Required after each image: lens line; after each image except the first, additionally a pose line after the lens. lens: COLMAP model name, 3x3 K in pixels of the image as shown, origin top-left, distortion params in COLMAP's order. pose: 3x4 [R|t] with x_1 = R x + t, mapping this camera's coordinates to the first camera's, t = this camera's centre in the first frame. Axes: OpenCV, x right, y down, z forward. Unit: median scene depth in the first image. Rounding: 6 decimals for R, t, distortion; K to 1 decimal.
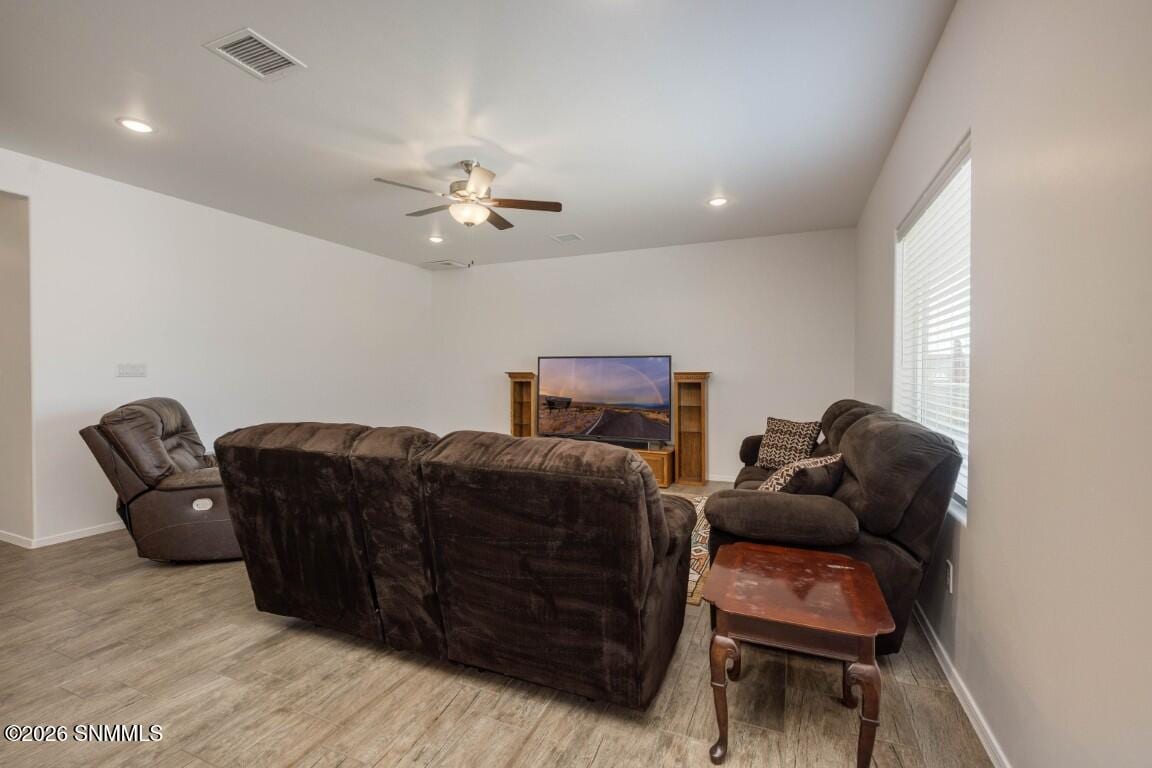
lens RADIAL K [[496.0, 0, 574.0], [0, 496.0, 379.6], [0, 0, 1]] dist [0.000524, 0.000094]
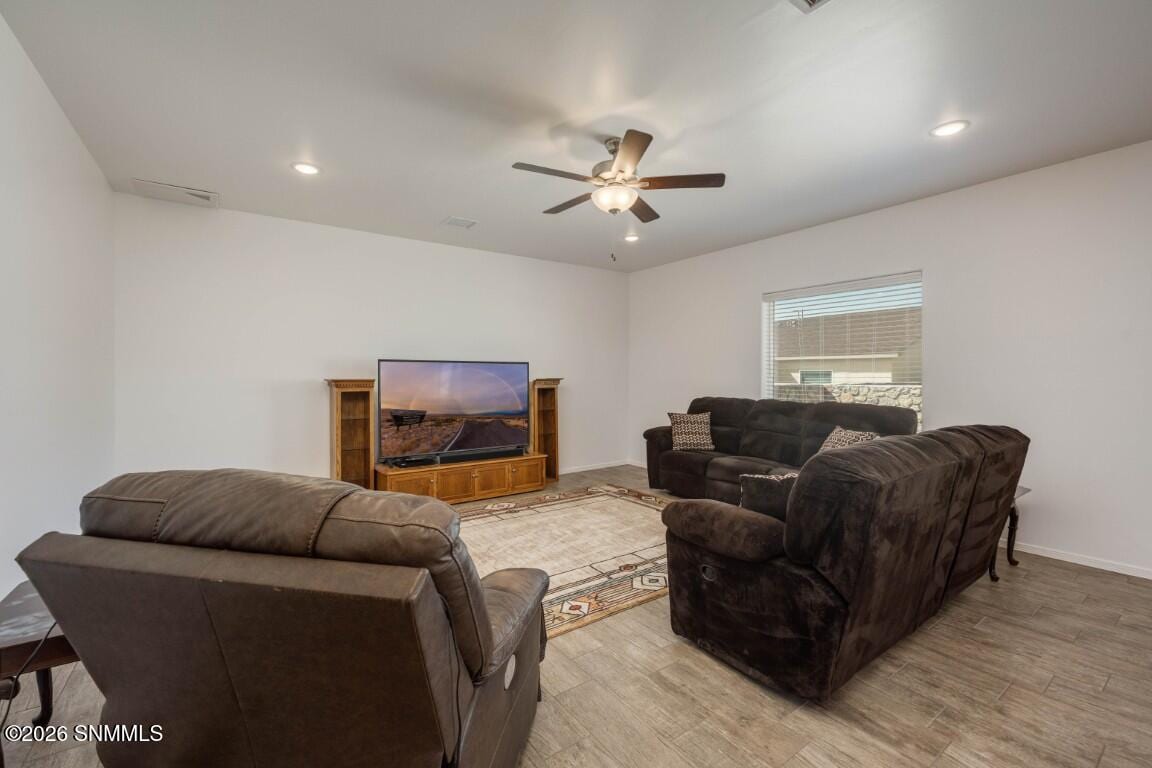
lens RADIAL K [[486.5, 0, 573.4], [0, 486.5, 369.0], [0, 0, 1]] dist [-0.000802, -0.000245]
pose [[0.523215, 0.012282, 0.852112, -0.604894], [0.013918, 0.999640, -0.022955, -0.010065], [-0.852087, 0.023870, 0.522856, 0.382024]]
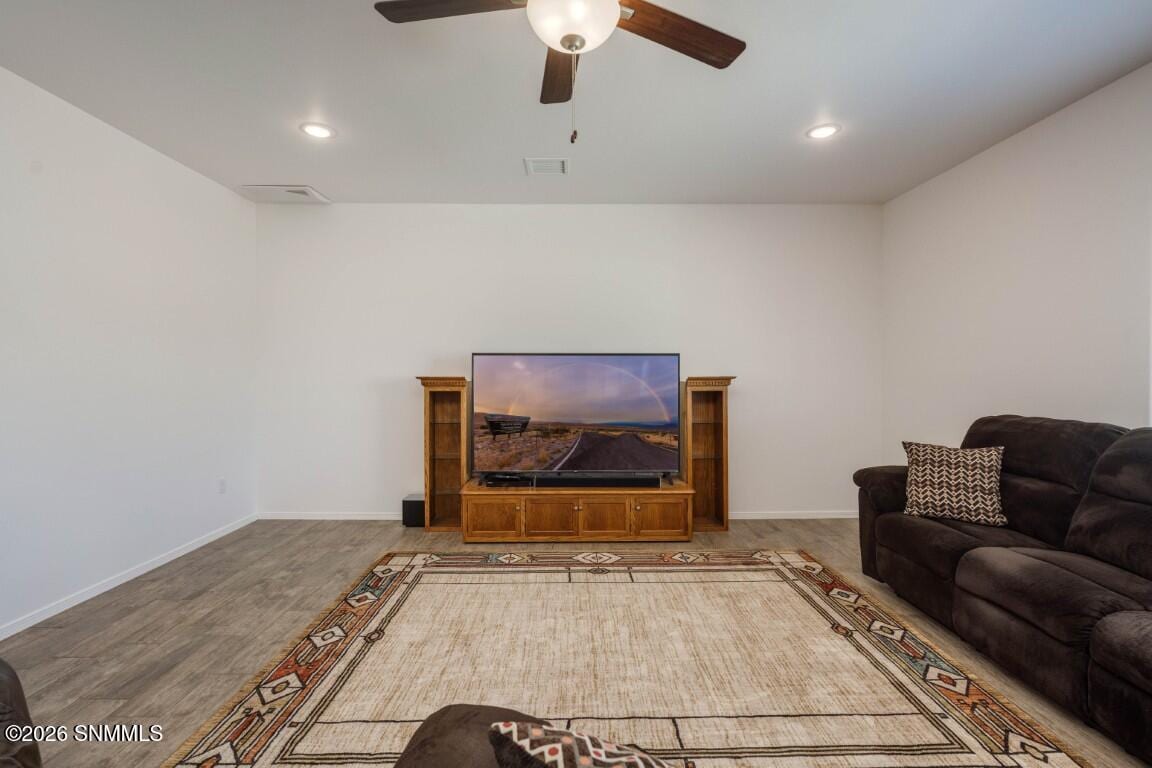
lens RADIAL K [[527.2, 0, 574.2], [0, 527.2, 374.2], [0, 0, 1]] dist [-0.003516, 0.000012]
pose [[0.916050, -0.001021, 0.401063, -0.244086], [0.006480, 0.999904, -0.012255, -0.009987], [-0.401012, 0.013825, 0.915969, 0.355728]]
